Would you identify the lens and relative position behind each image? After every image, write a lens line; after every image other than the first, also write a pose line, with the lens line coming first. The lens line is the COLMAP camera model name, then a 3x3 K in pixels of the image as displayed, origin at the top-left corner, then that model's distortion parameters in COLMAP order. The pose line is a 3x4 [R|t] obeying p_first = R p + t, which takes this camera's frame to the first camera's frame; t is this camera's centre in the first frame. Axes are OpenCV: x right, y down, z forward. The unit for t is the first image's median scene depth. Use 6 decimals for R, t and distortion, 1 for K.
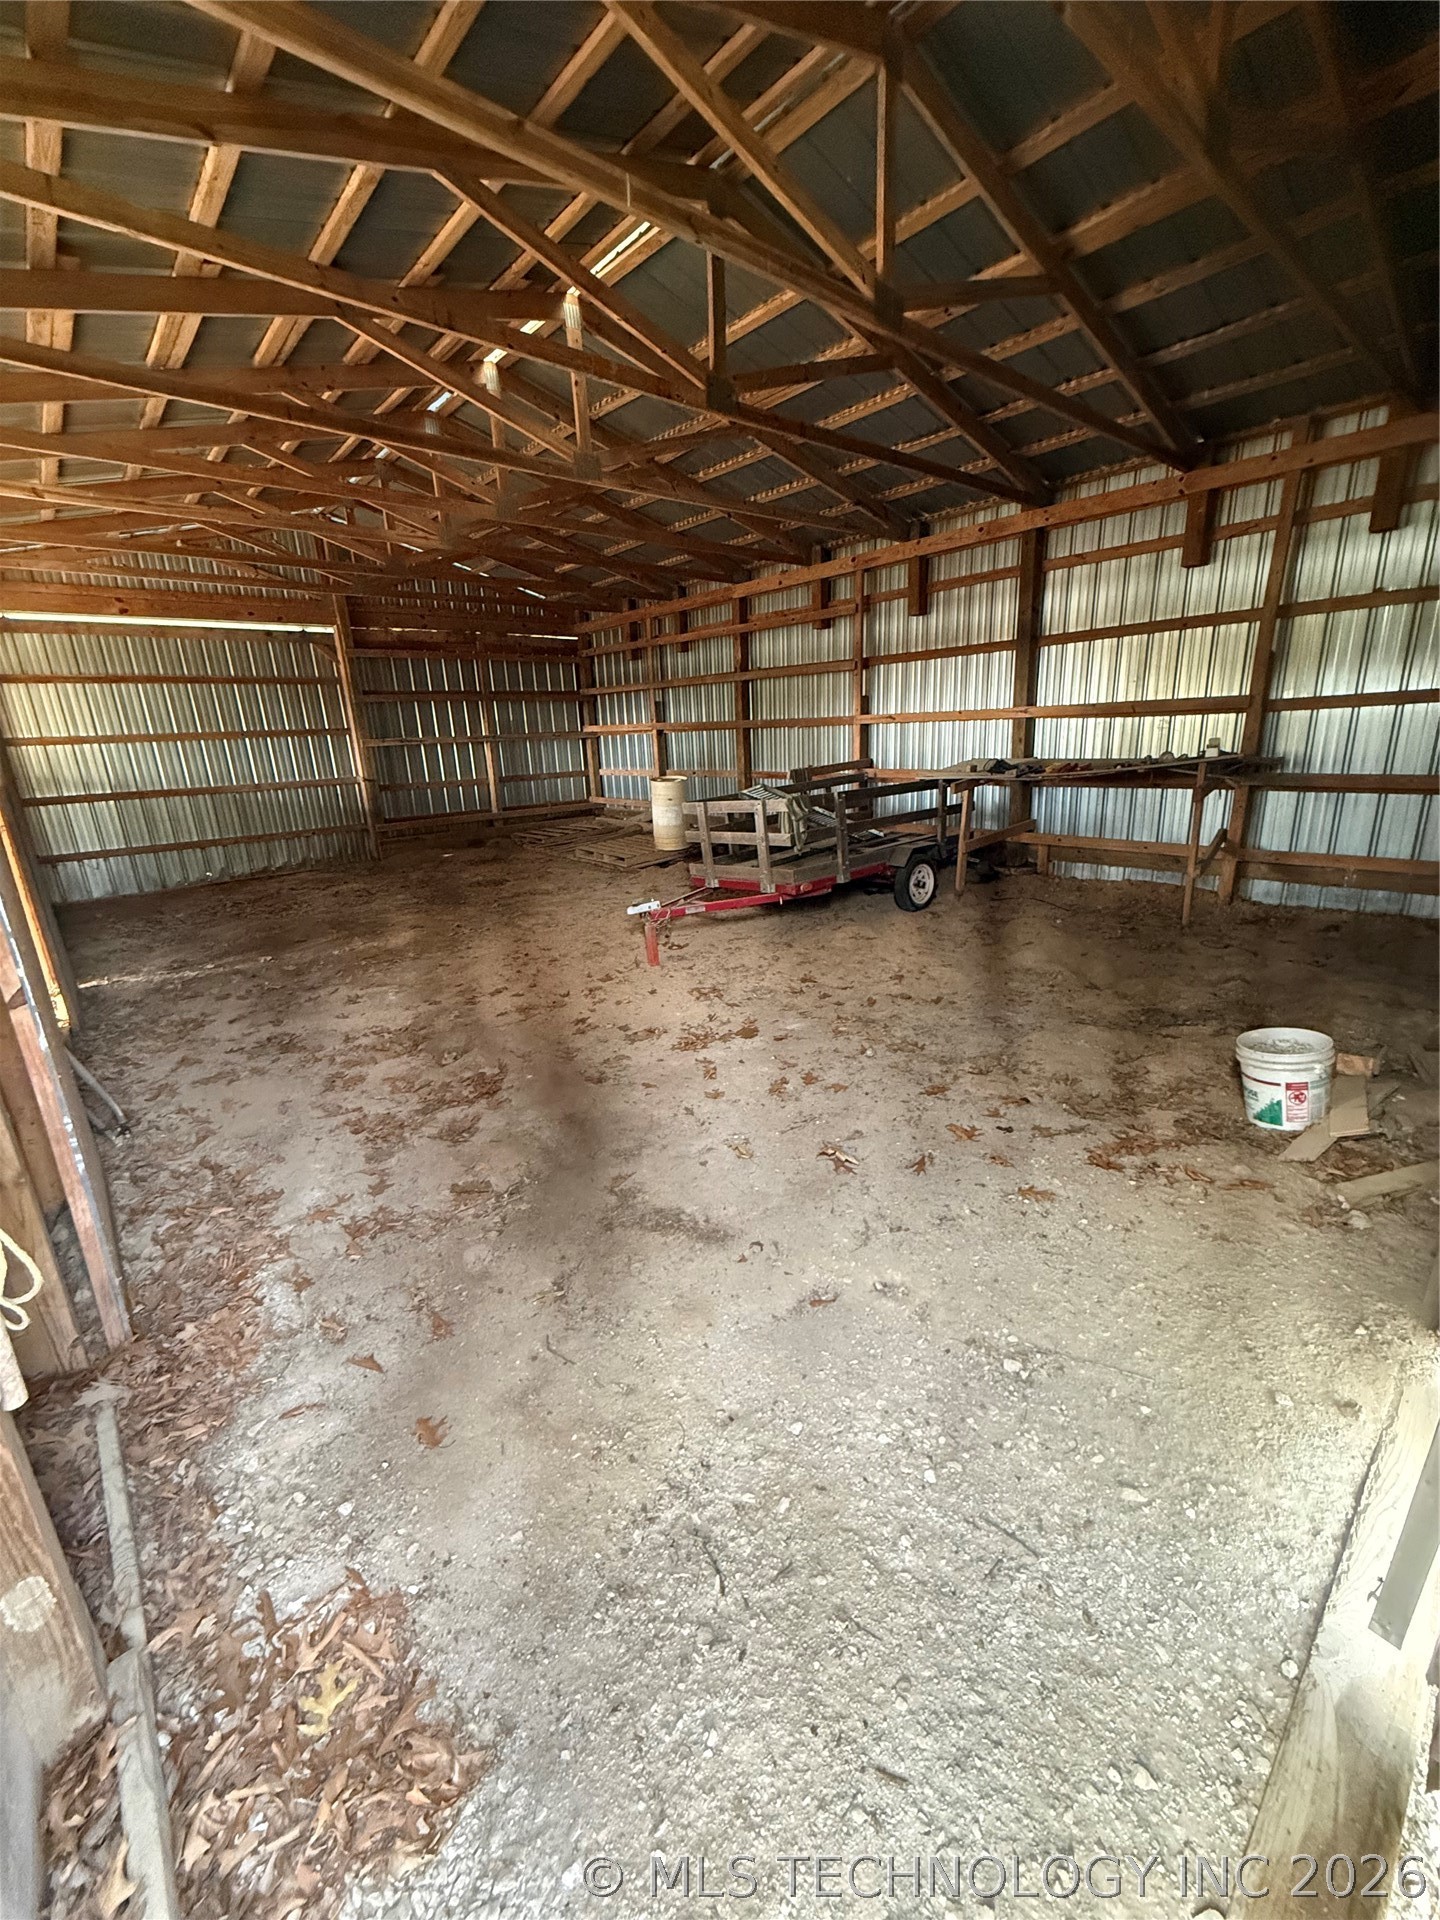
lens RADIAL K [[771.0, 0, 722.6], [0, 771.0, 961.2], [0, 0, 1]] dist [-0.004256, -0.000239]
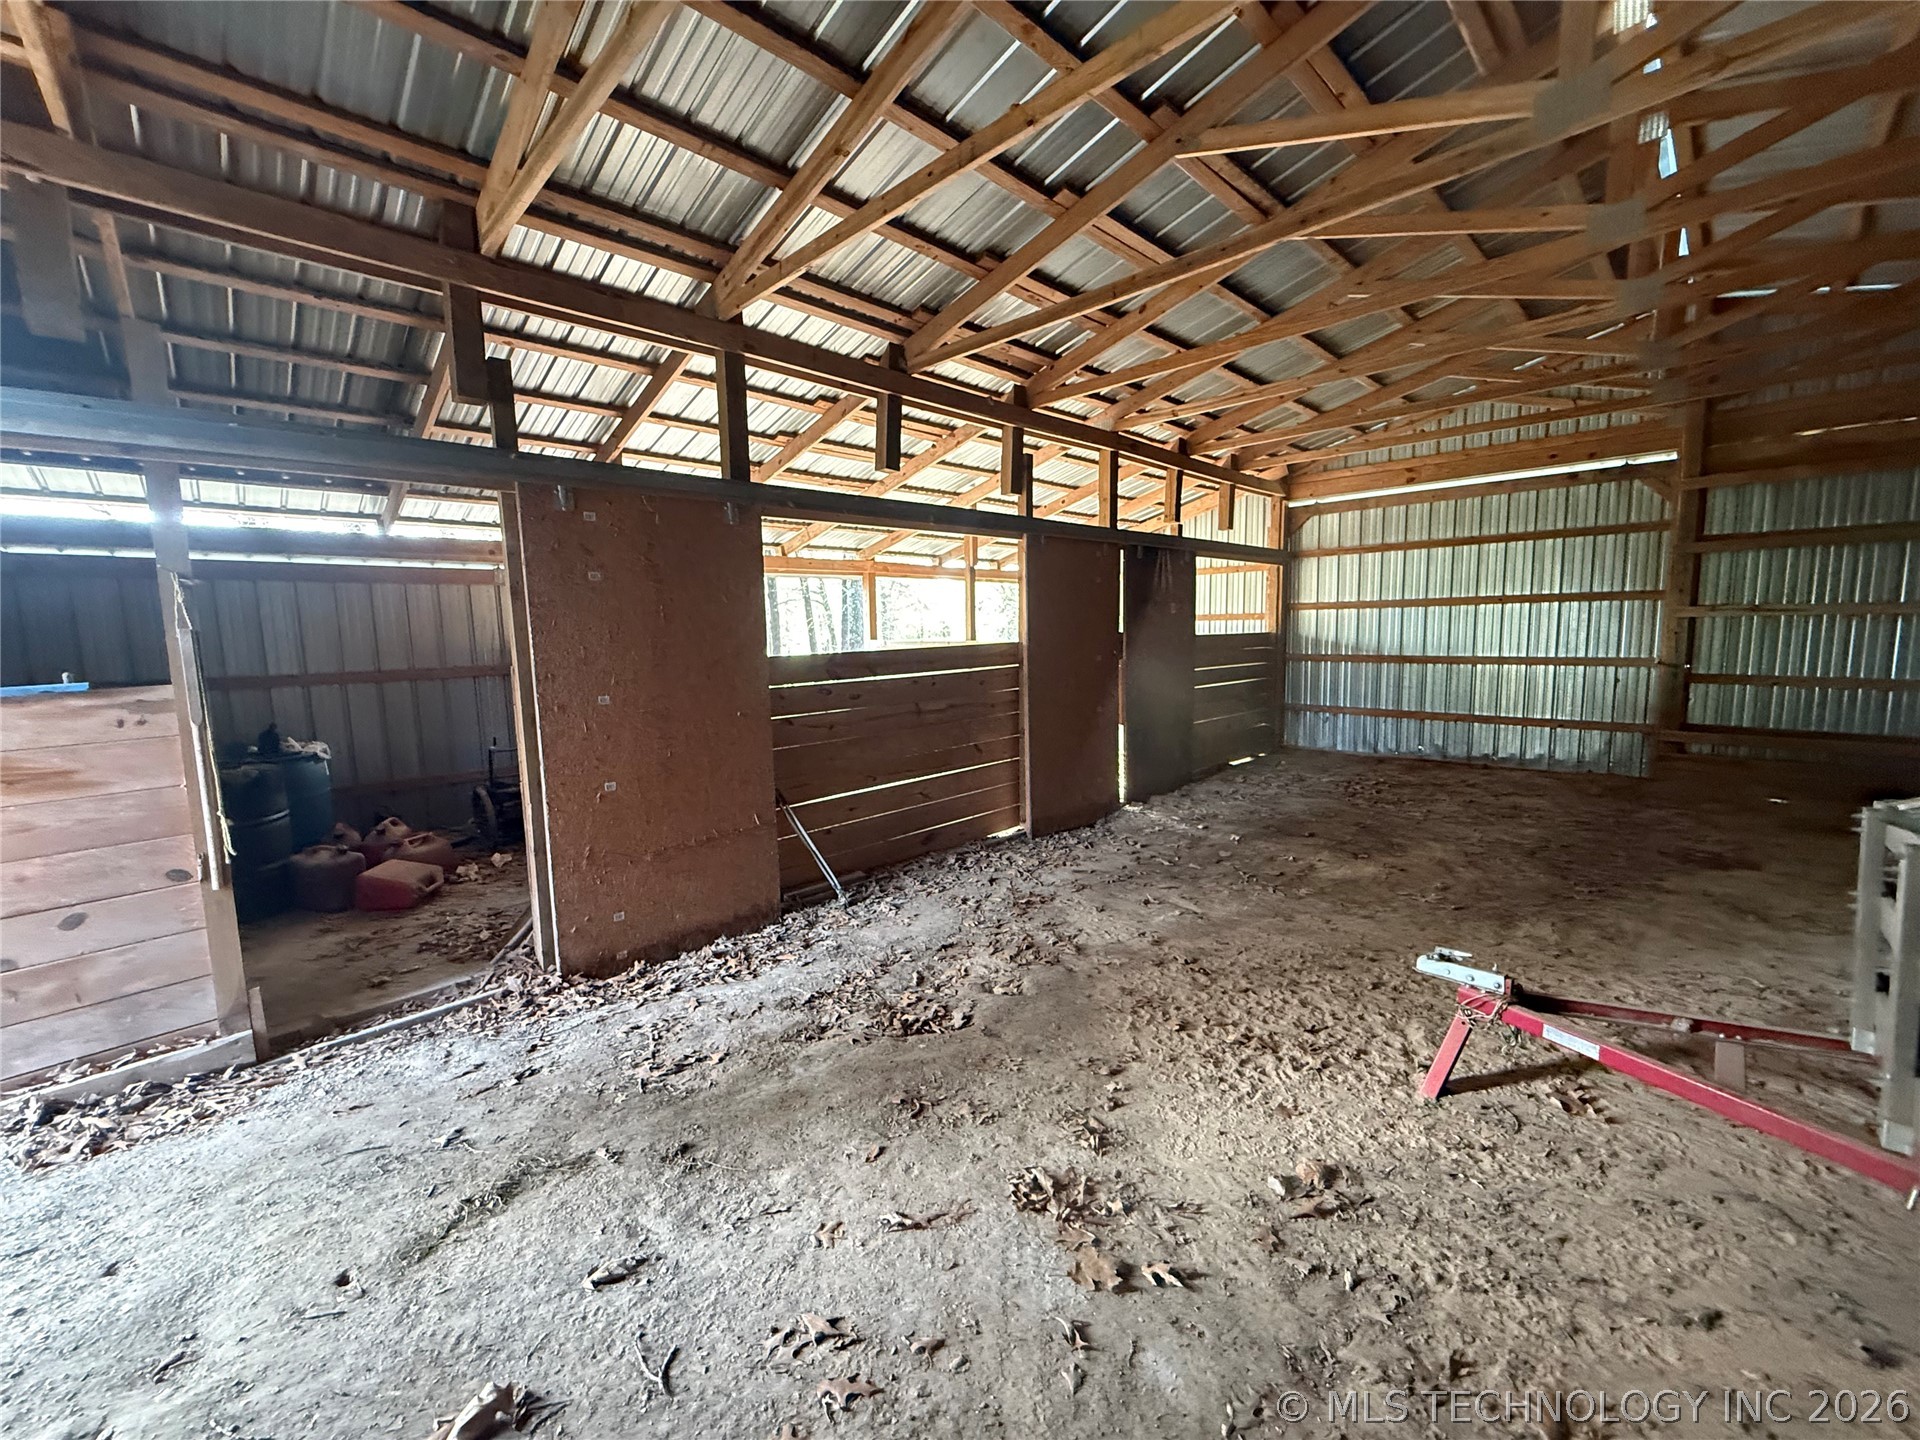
lens RADIAL K [[771.0, 0, 958.1], [0, 771.0, 722.6], [0, 0, 1]] dist [-0.004256, -0.000239]
pose [[0.062925, 0.155415, -0.985843, 0.221399], [-0.268617, 0.953986, 0.133247, -0.129561], [0.961190, 0.256430, 0.101776, 0.411696]]
